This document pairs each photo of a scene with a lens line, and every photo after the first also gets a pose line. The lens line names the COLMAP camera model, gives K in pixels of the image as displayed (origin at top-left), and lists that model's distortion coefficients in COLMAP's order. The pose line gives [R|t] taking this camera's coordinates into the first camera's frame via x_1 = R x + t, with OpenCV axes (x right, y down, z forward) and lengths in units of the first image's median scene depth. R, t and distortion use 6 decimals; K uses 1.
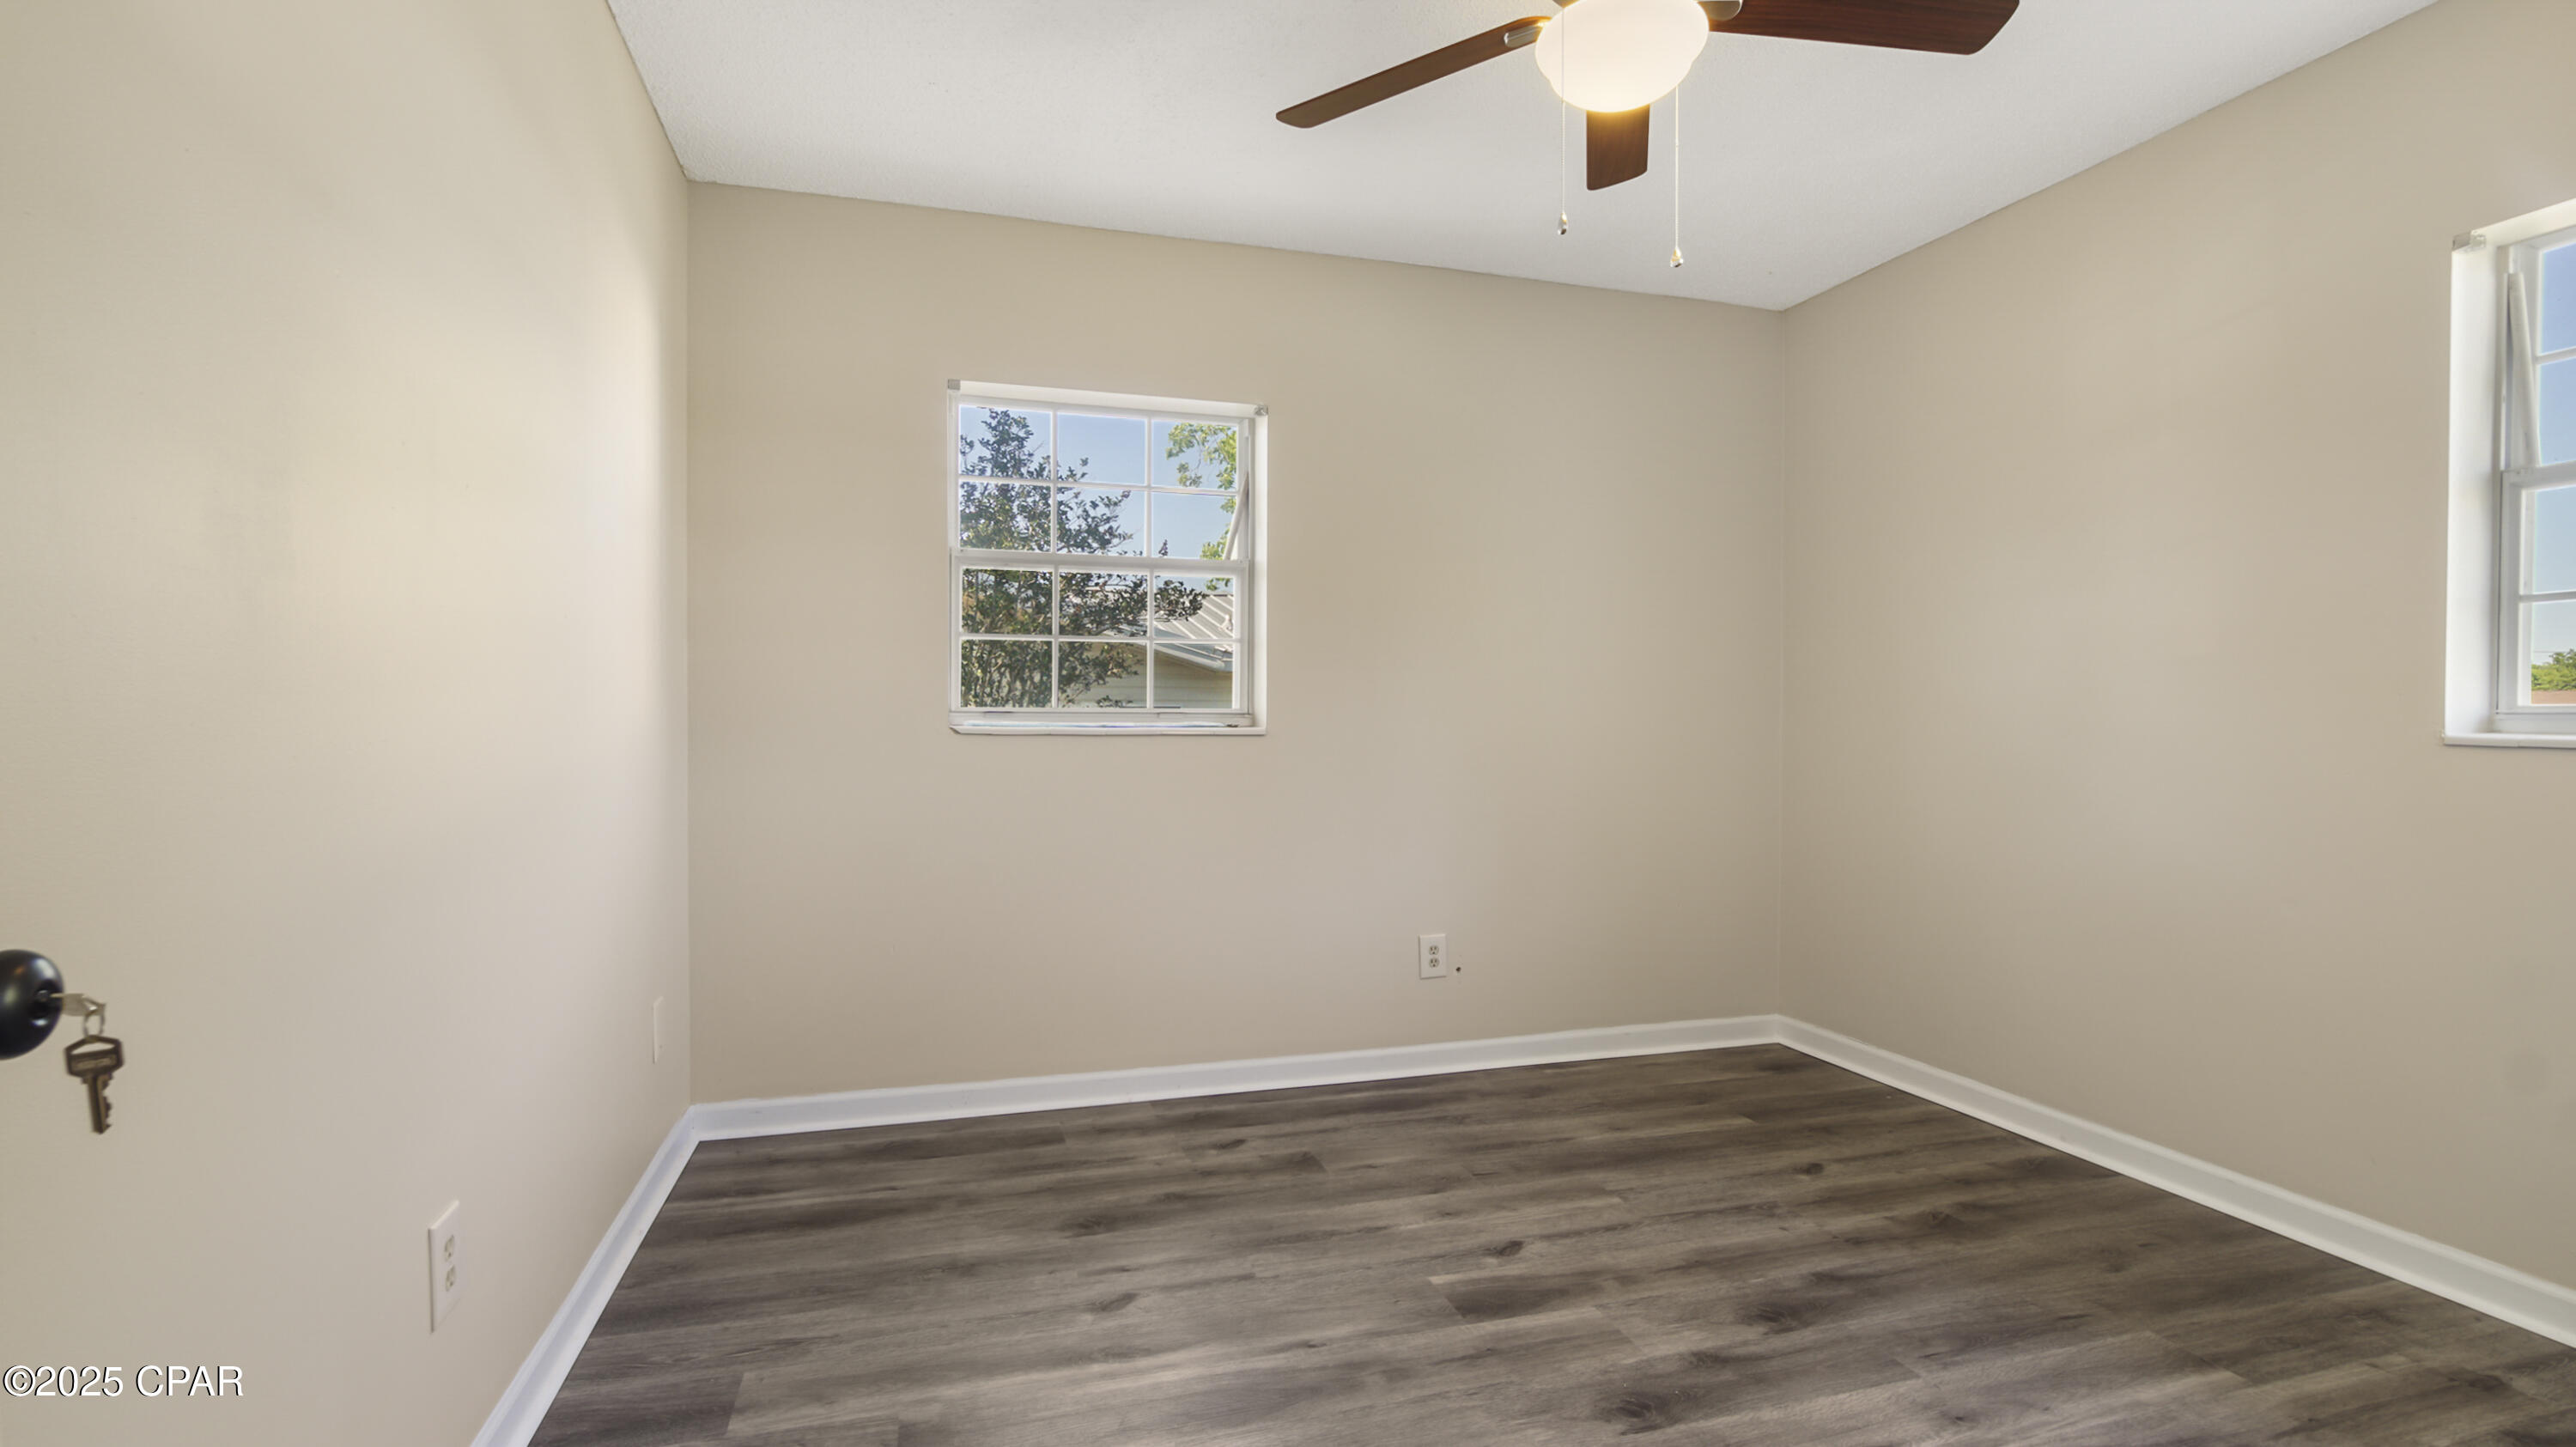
lens RADIAL K [[1178.3, 0, 1288.0], [0, 1178.3, 723.5], [0, 0, 1]] dist [-0.019095, 0.000025]
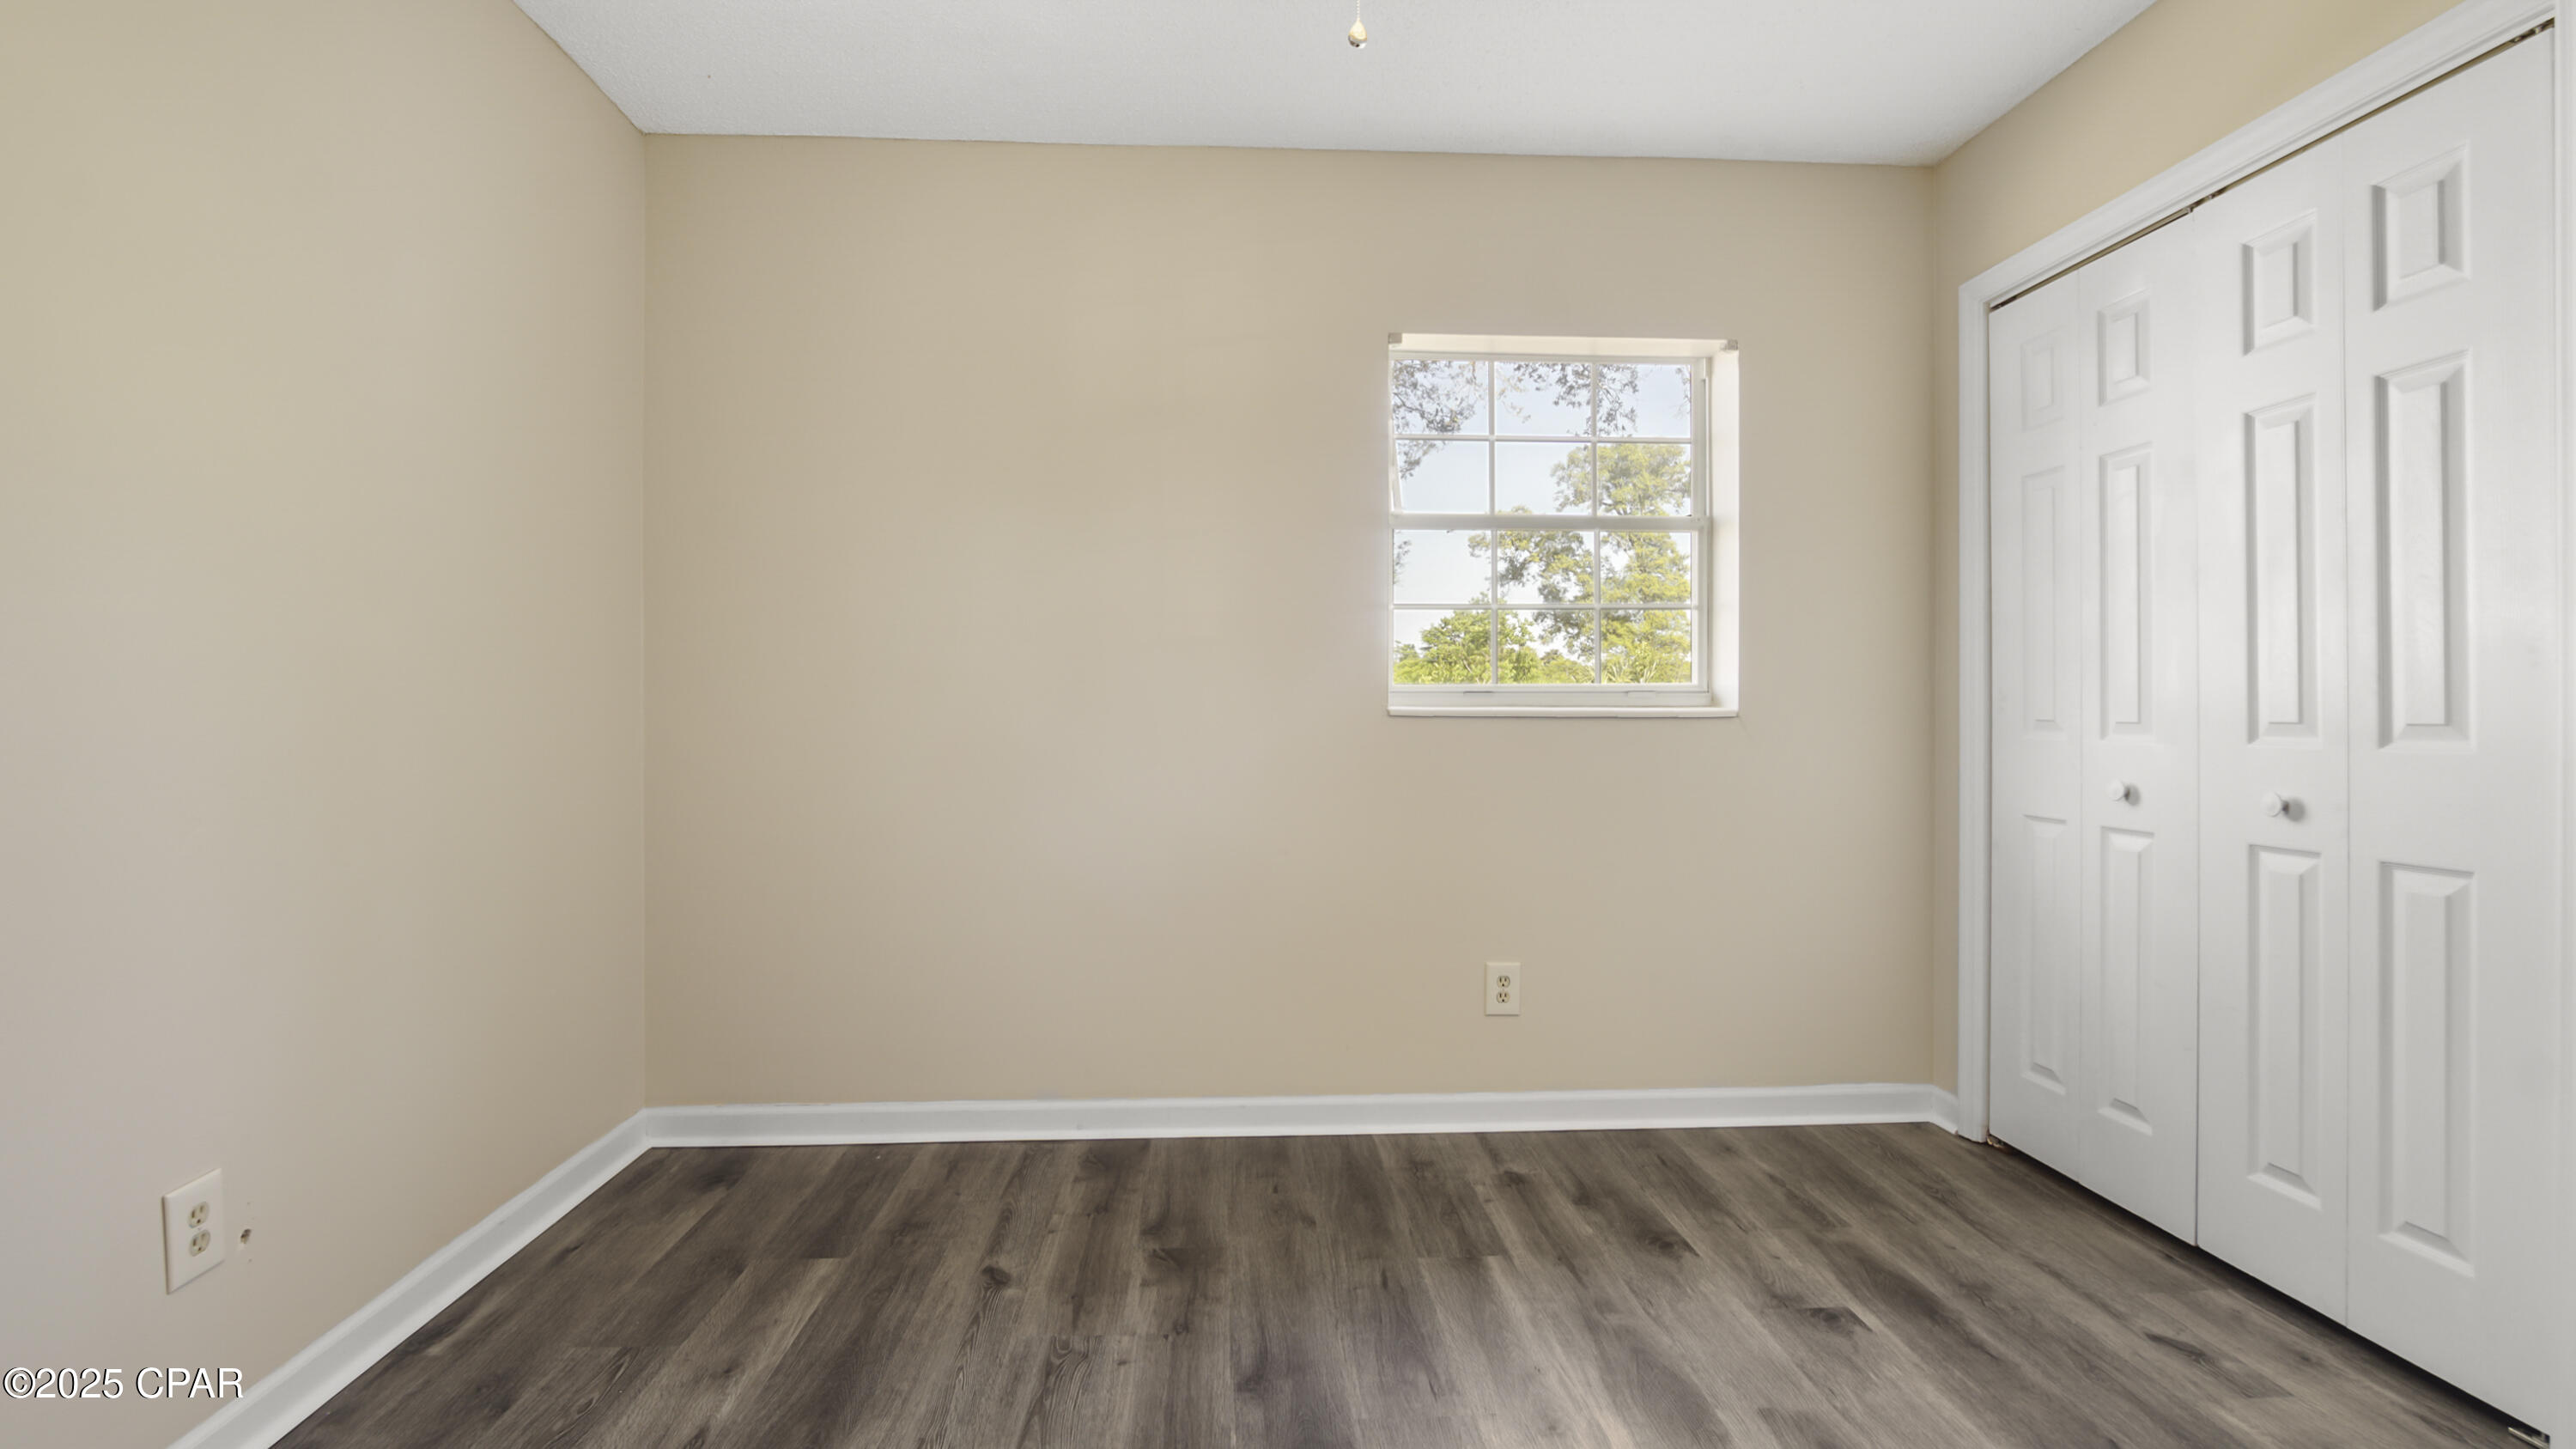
lens RADIAL K [[1178.4, 0, 1288.0], [0, 1178.4, 724.5], [0, 0, 1]] dist [-0.019095, 0.000025]
pose [[0.227907, -0.022263, 0.973428, -0.256907], [0.003365, 0.999751, 0.022077, 0.000851], [-0.973677, -0.001756, 0.227925, 0.654401]]
